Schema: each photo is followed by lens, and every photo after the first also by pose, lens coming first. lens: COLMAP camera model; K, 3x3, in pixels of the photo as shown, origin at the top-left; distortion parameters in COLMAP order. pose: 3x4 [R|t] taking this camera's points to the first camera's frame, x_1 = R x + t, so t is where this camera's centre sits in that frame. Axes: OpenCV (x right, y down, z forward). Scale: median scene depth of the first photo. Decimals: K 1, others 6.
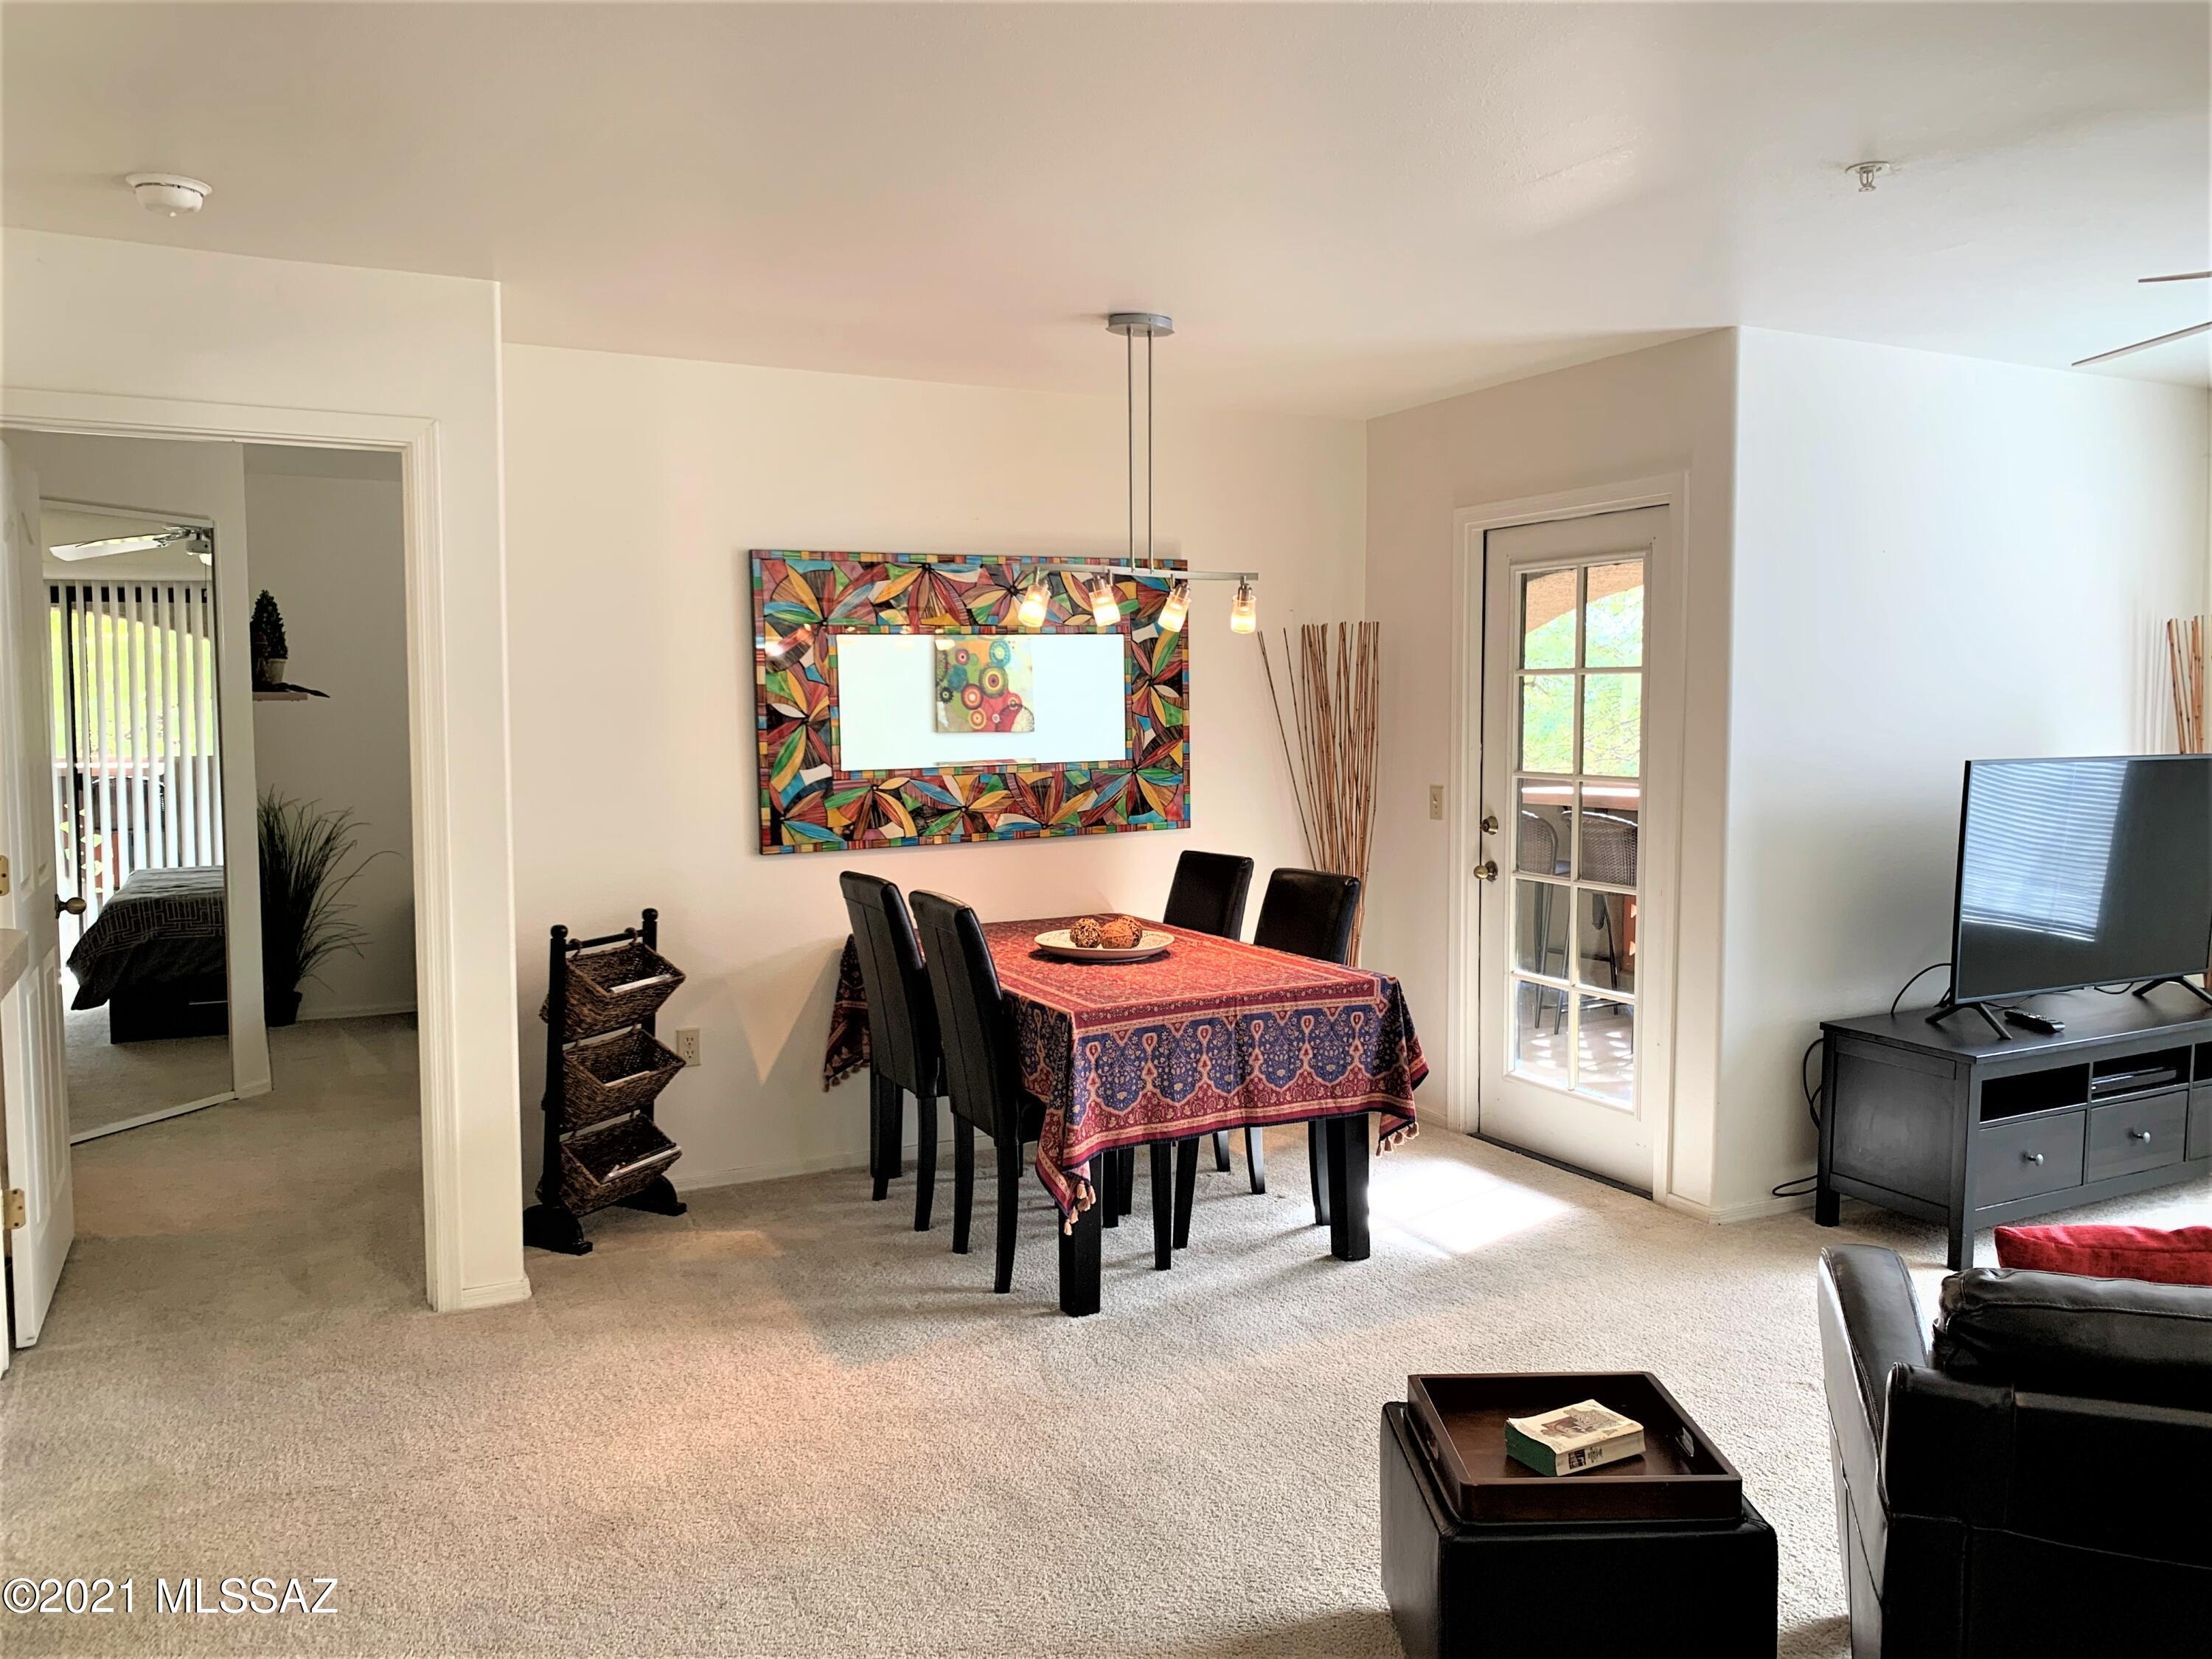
lens RADIAL K [[1680.2, 0, 1110.8], [0, 1680.2, 799.8], [0, 0, 1]] dist [0.028184, -0.029212]
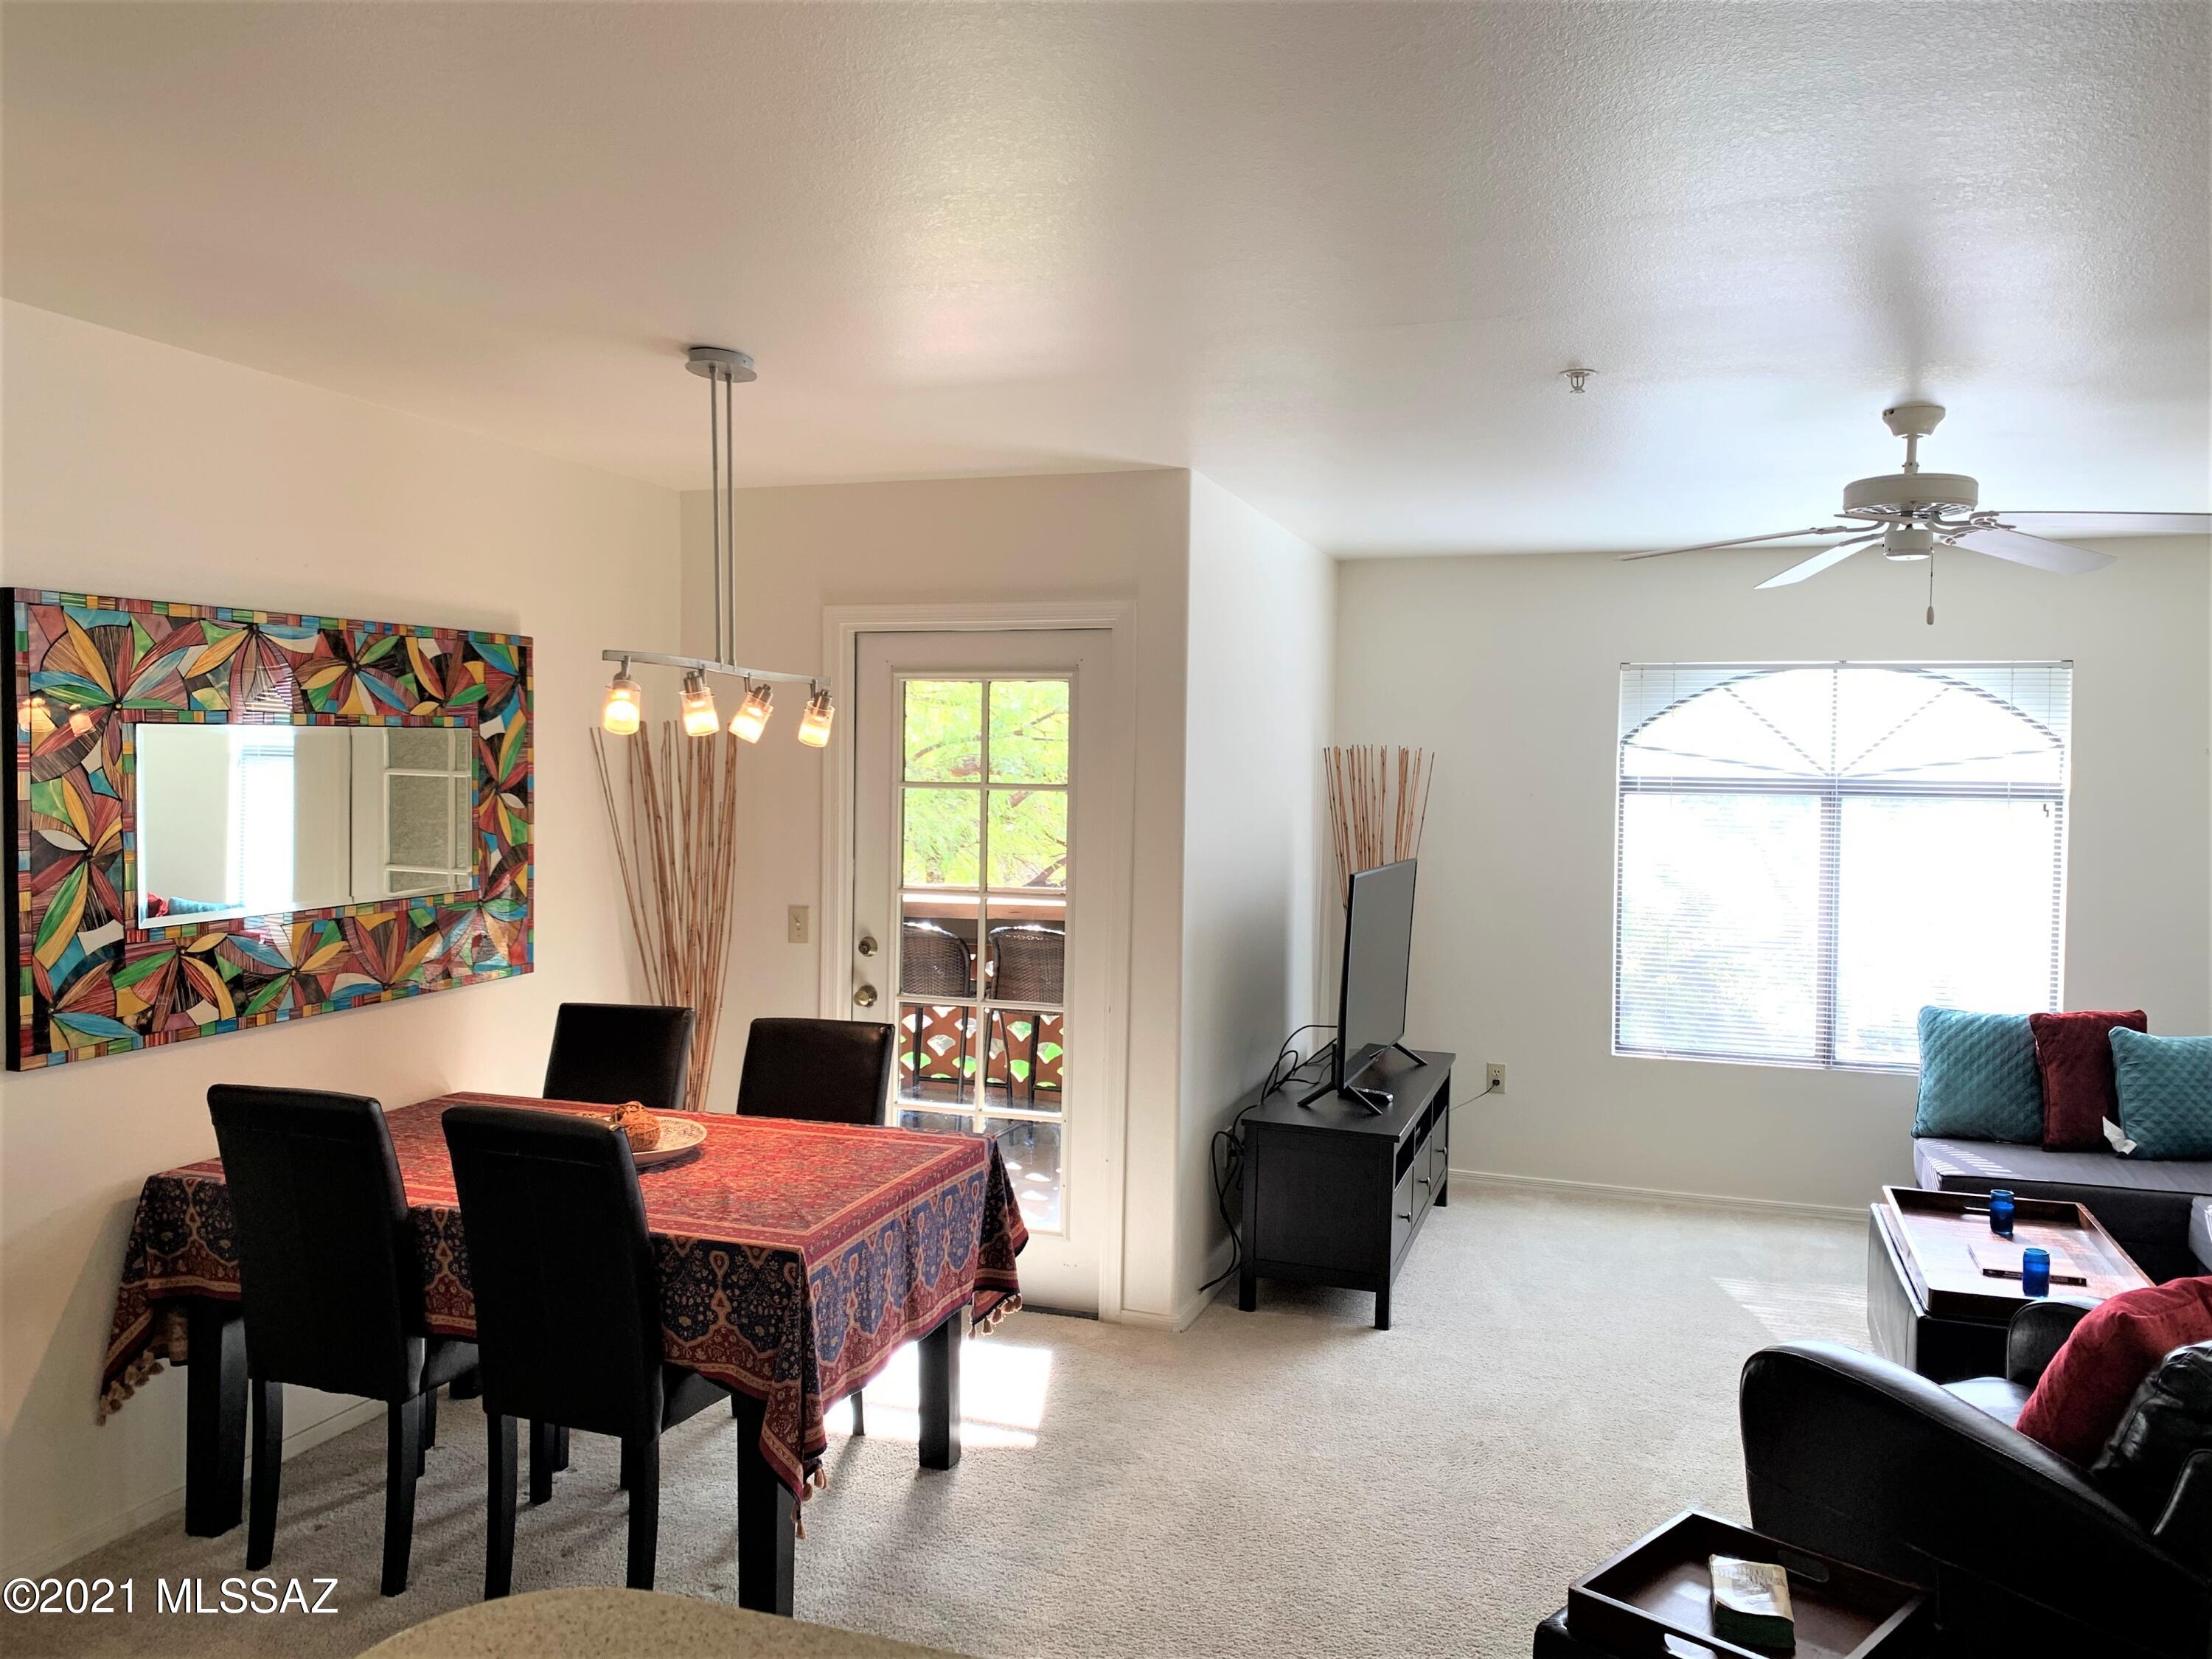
lens RADIAL K [[1680.2, 0, 1099.2], [0, 1680.2, 806.9], [0, 0, 1]] dist [0.028184, -0.029212]
pose [[0.720144, -0.003217, 0.693817, -0.346468], [0.024007, 0.999506, -0.020285, -0.042477], [-0.693409, 0.031265, 0.719866, 0.258253]]
